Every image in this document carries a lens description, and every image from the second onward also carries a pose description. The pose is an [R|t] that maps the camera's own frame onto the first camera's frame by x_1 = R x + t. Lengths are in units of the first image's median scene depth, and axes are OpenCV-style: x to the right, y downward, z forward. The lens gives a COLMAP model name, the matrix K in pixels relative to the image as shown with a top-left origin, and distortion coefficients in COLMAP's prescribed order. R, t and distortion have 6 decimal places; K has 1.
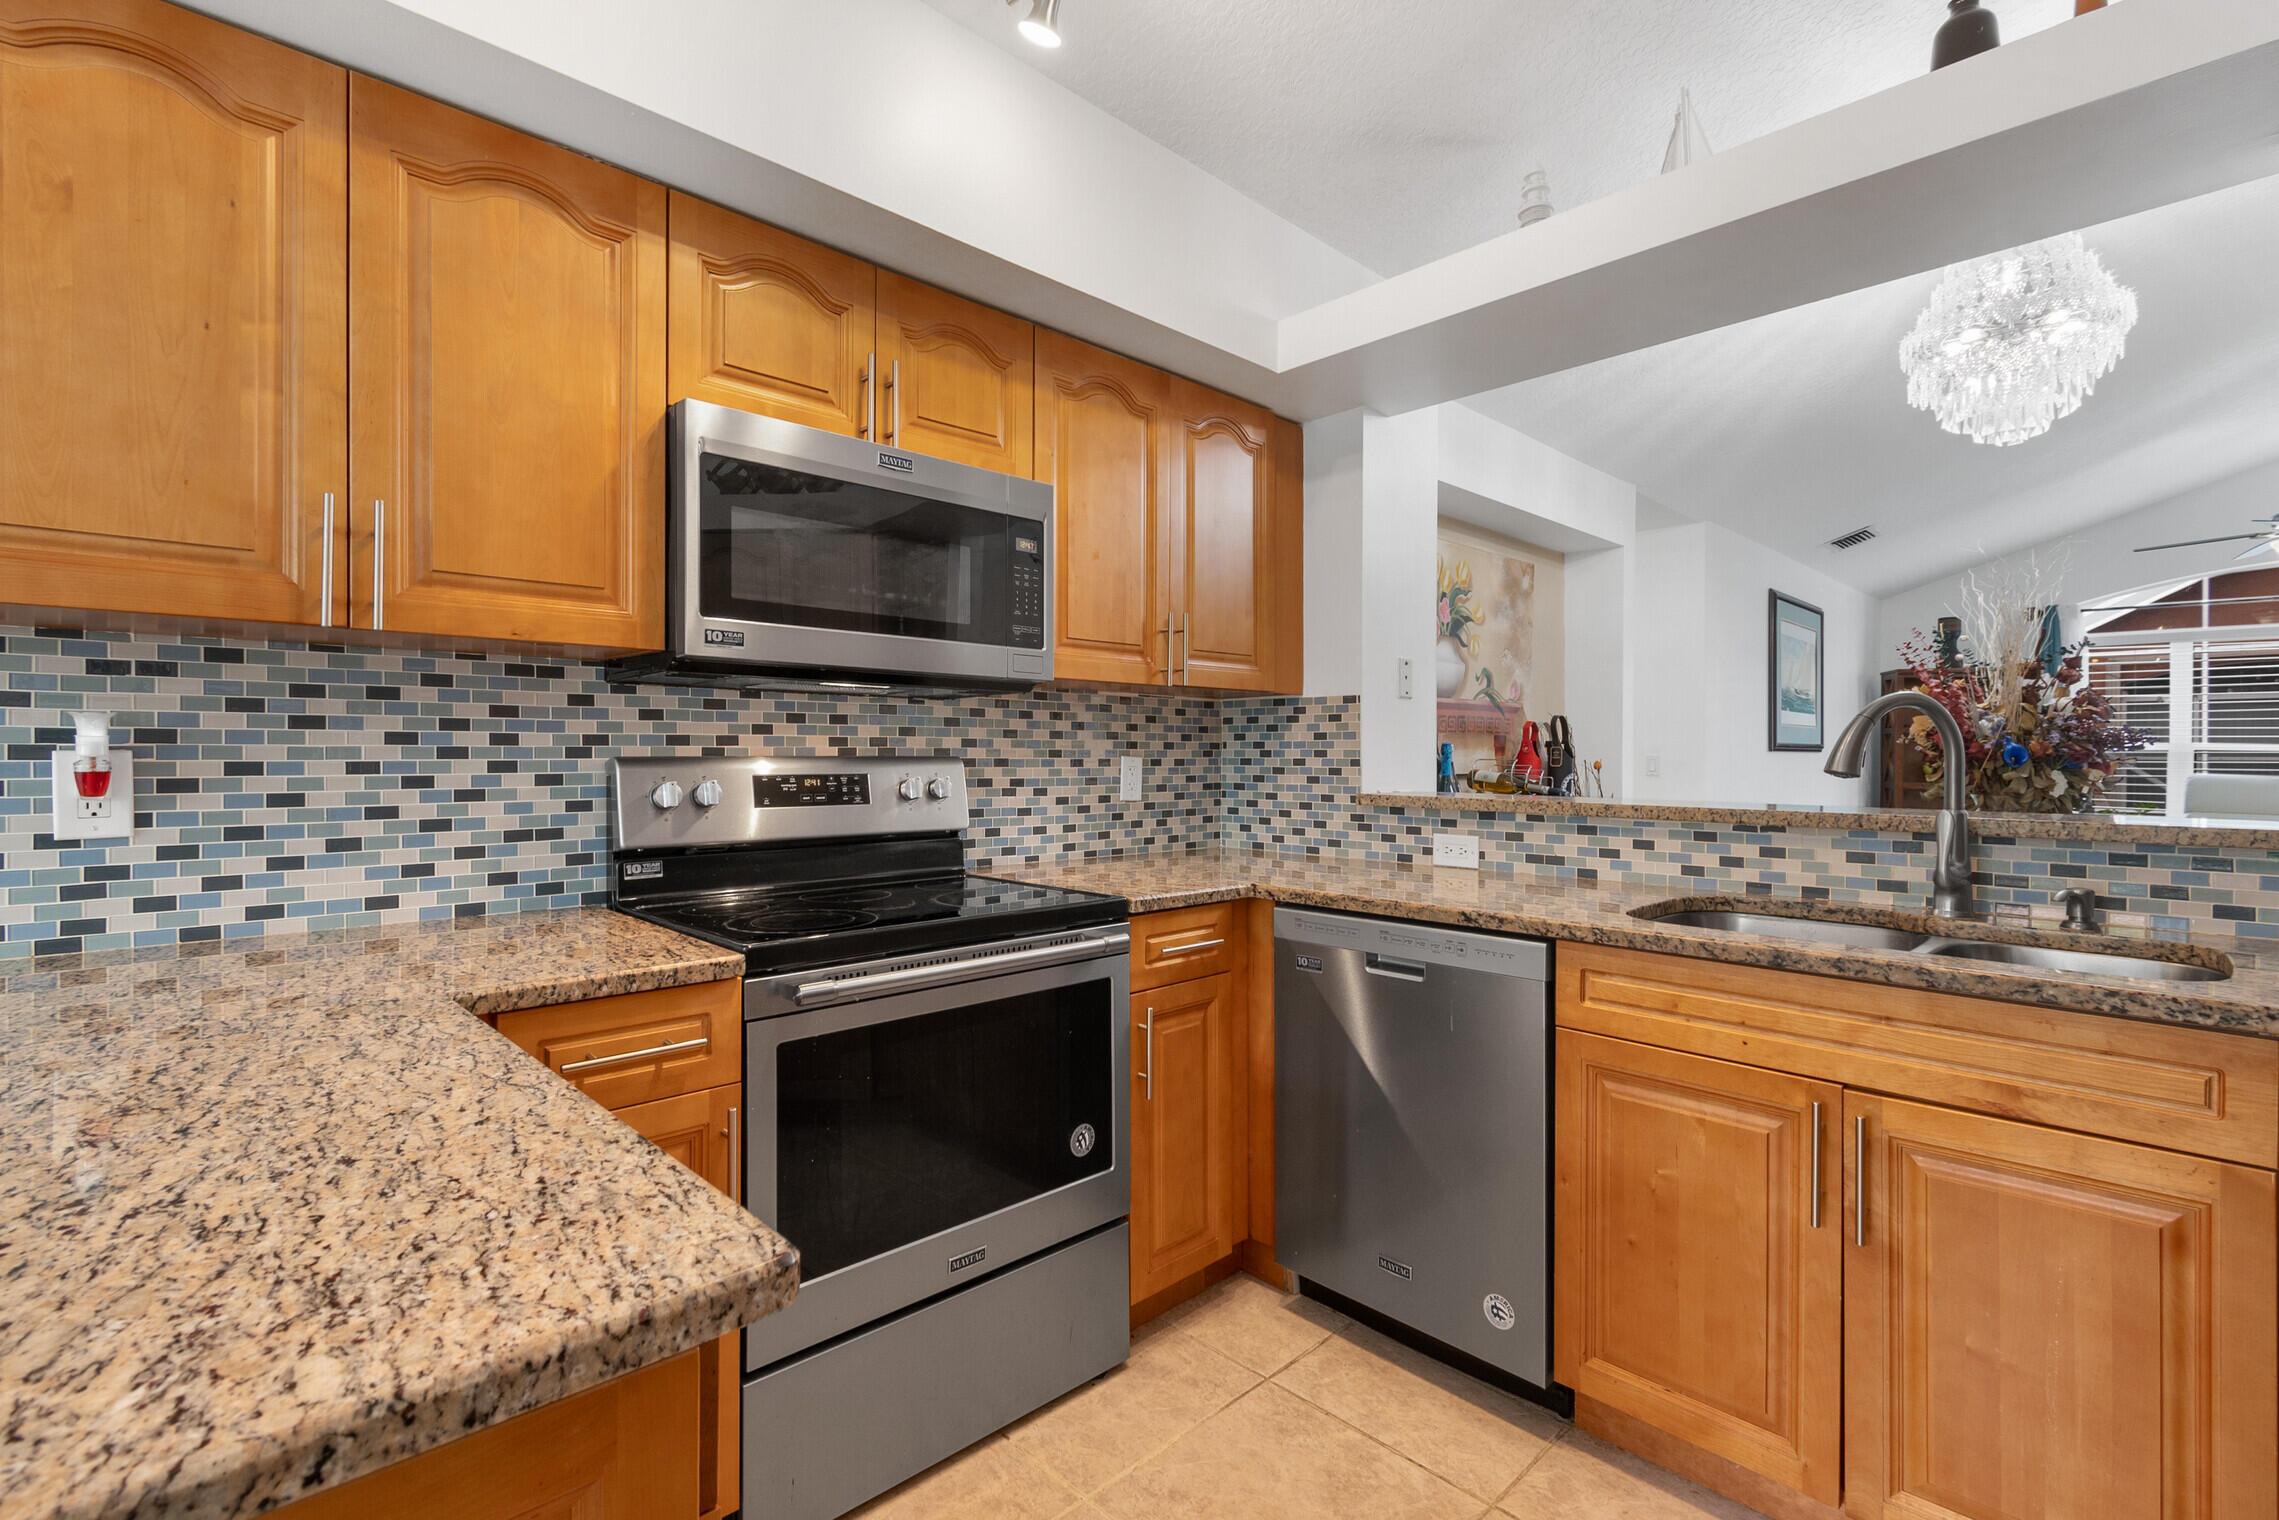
lens RADIAL K [[1045.1, 0, 1124.3], [0, 1045.1, 751.2], [0, 0, 1]] dist [0.001975, -0.001424]
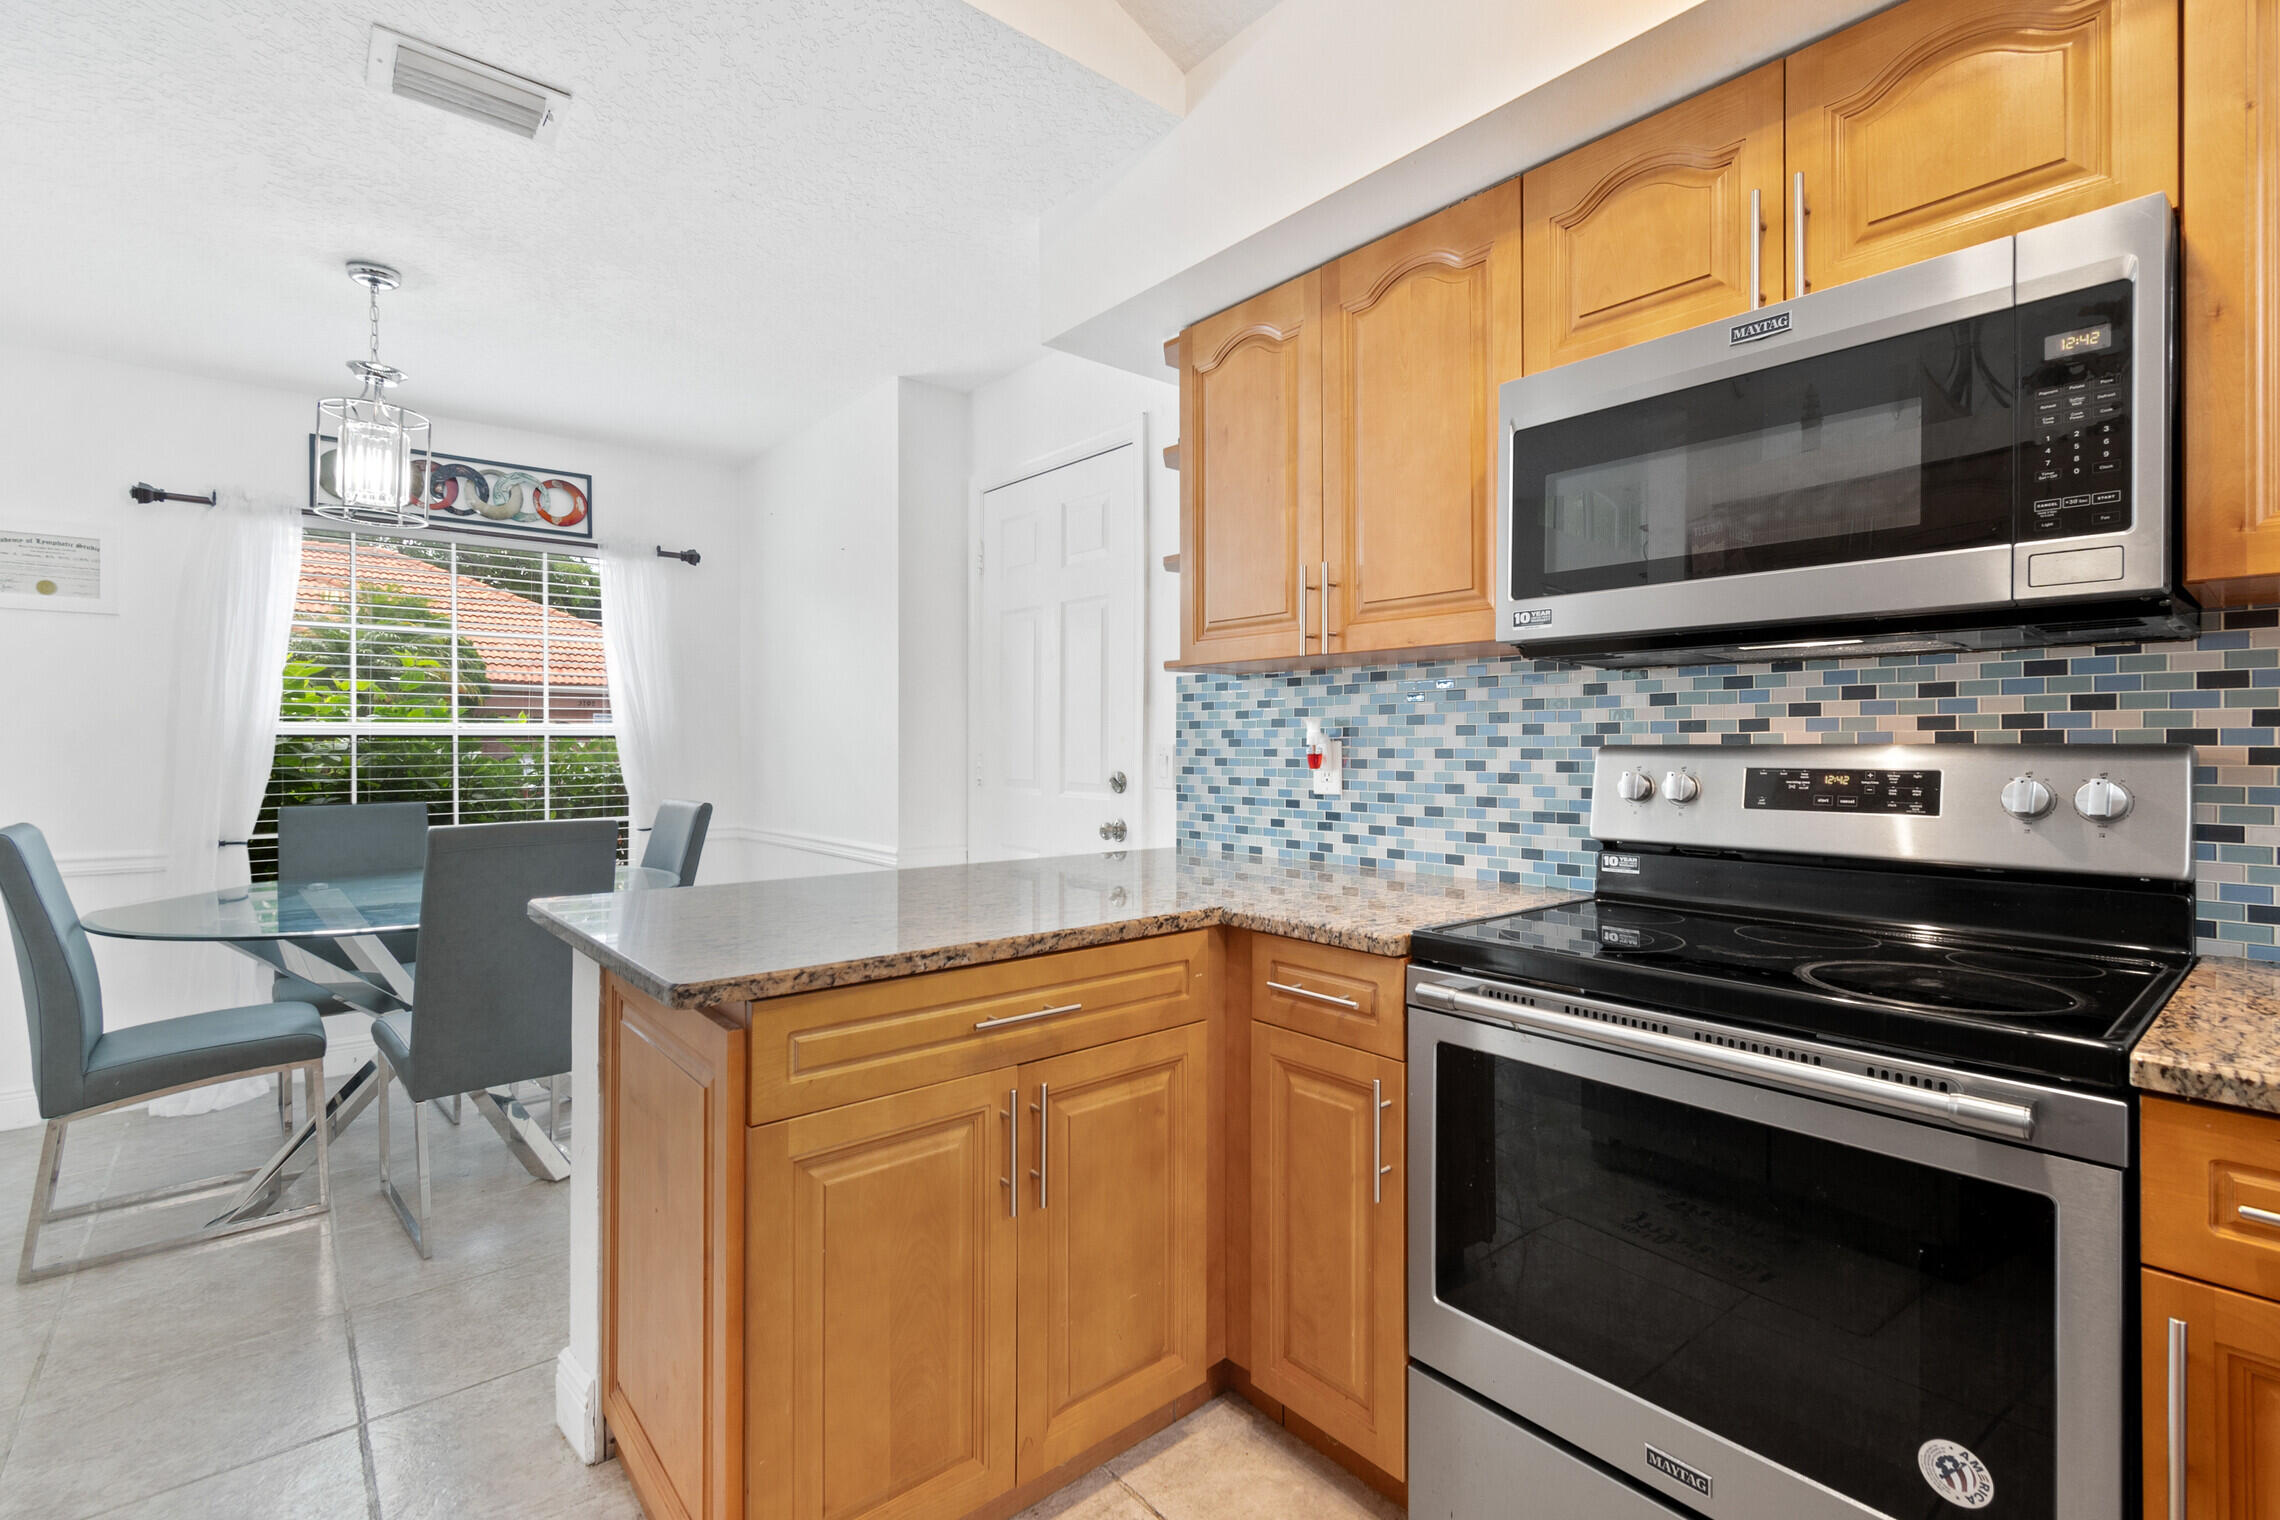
lens RADIAL K [[1045.5, 0, 1124.8], [0, 1045.5, 751.2], [0, 0, 1]] dist [0.001975, -0.001424]
pose [[-0.085022, 0.001842, -0.996377, 0.585751], [0.000917, 0.999998, 0.001770, 0.010028], [0.996379, -0.000763, -0.085023, 0.697229]]
